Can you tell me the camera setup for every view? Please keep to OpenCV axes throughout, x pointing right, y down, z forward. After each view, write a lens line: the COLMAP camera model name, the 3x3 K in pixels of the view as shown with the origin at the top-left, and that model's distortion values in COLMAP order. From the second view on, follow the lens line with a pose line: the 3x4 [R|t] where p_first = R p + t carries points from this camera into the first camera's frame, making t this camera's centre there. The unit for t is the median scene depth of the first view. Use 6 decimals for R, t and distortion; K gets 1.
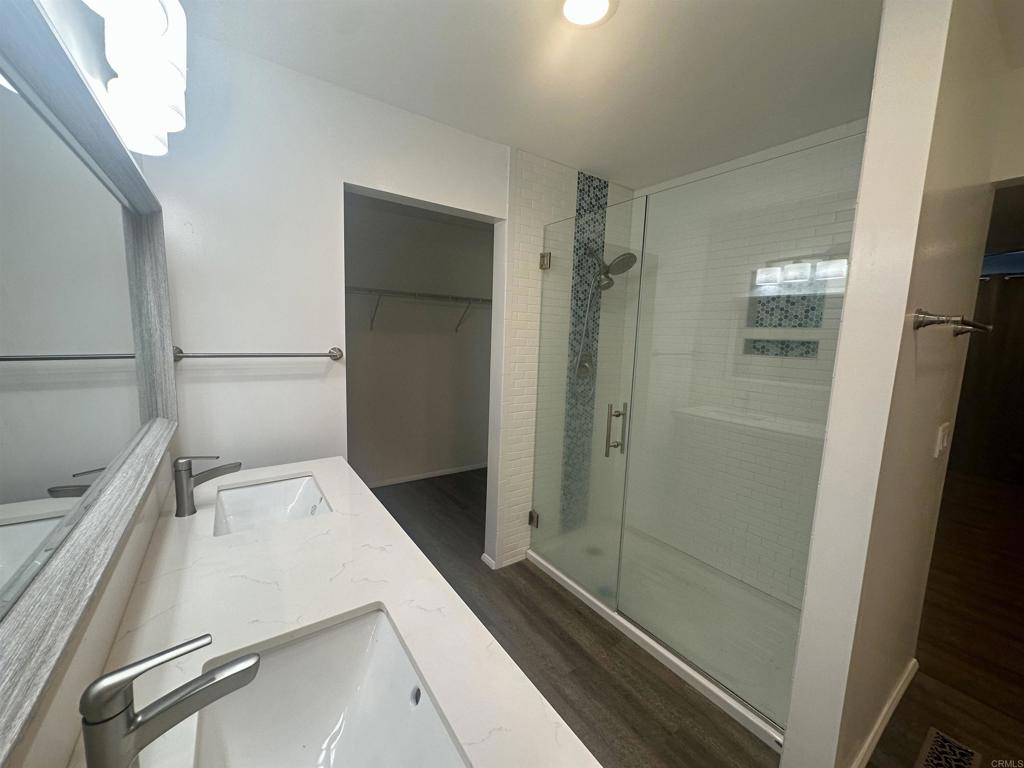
lens RADIAL K [[407.3, 0, 511.2], [0, 407.3, 382.9], [0, 0, 1]] dist [-0.002149, 0.000715]
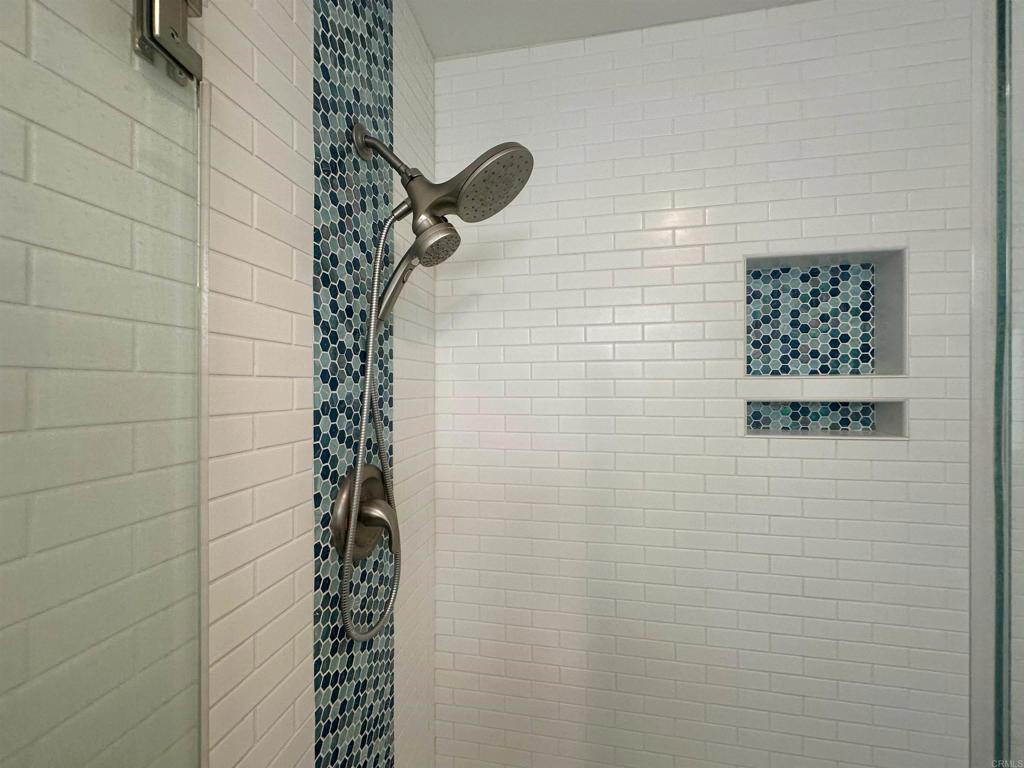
lens RADIAL K [[407.3, 0, 509.1], [0, 407.3, 383.6], [0, 0, 1]] dist [-0.002149, 0.000715]
pose [[0.723501, -0.036188, 0.689374, 0.057799], [0.111851, 0.991575, -0.065335, -0.112901], [-0.681202, 0.124377, 0.721453, 0.750064]]
